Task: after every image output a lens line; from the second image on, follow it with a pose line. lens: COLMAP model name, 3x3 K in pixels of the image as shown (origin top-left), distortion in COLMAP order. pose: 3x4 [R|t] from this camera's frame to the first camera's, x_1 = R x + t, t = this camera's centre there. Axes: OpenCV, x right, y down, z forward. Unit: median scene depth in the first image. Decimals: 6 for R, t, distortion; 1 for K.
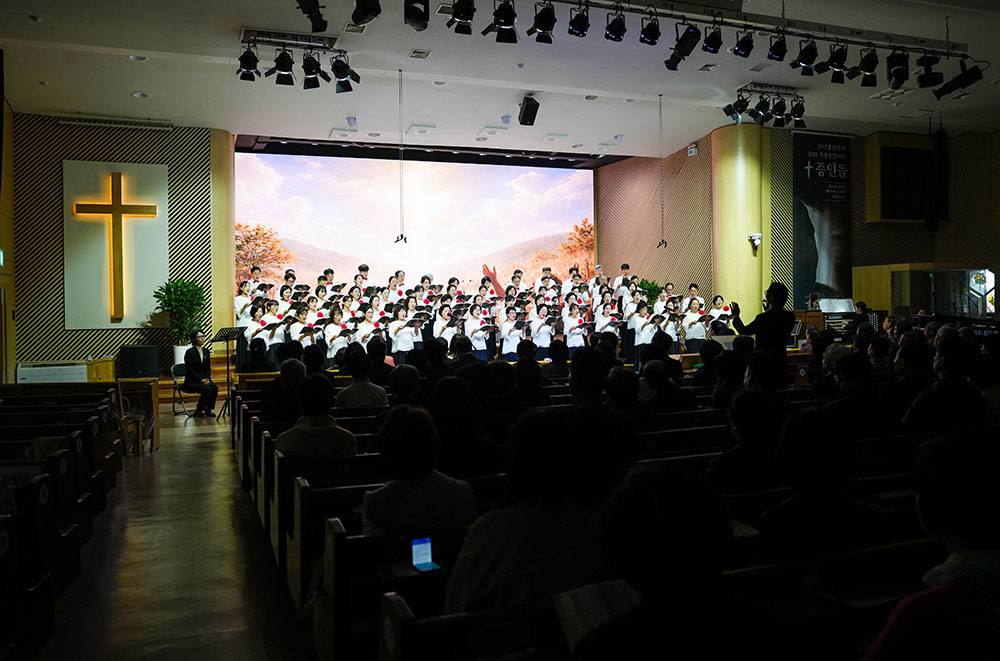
lens RADIAL K [[779.8, 0, 498.3], [0, 779.8, 305.7], [0, 0, 1]] dist [-0.099359, 0.085605]
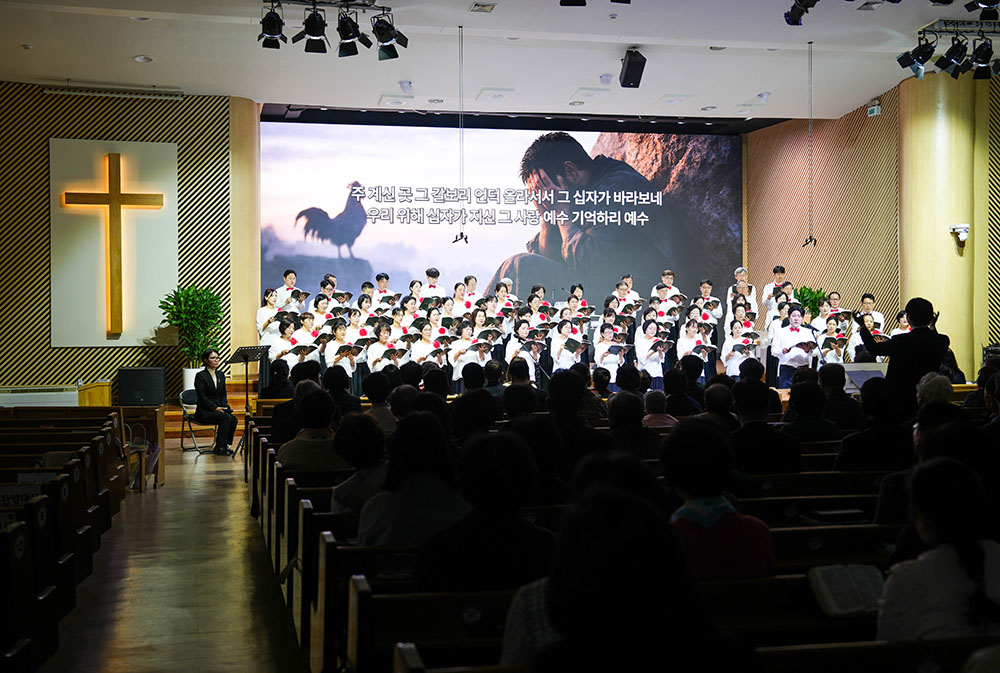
lens RADIAL K [[1117.1, 0, 497.8], [0, 1117.1, 308.8], [0, 0, 1]] dist [0.035321, -0.007957]
pose [[0.991936, 0.006759, -0.126557, 0.054041], [-0.007964, 0.999928, -0.009014, -0.002581], [0.126487, 0.009949, 0.991918, -0.126521]]
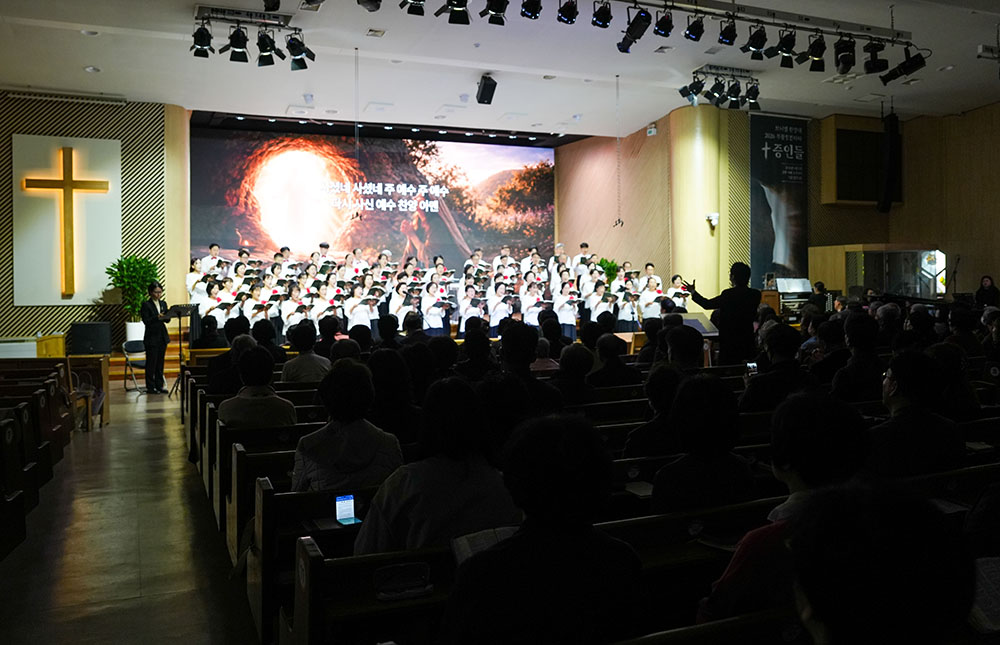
lens RADIAL K [[791.9, 0, 498.0], [0, 791.9, 284.4], [0, 0, 1]] dist [-0.105483, 0.083262]
pose [[0.999022, 0.004669, 0.043972, 0.011628], [-0.004657, 0.999989, -0.000367, 0.000922], [-0.043974, 0.000162, 0.999033, -0.019065]]
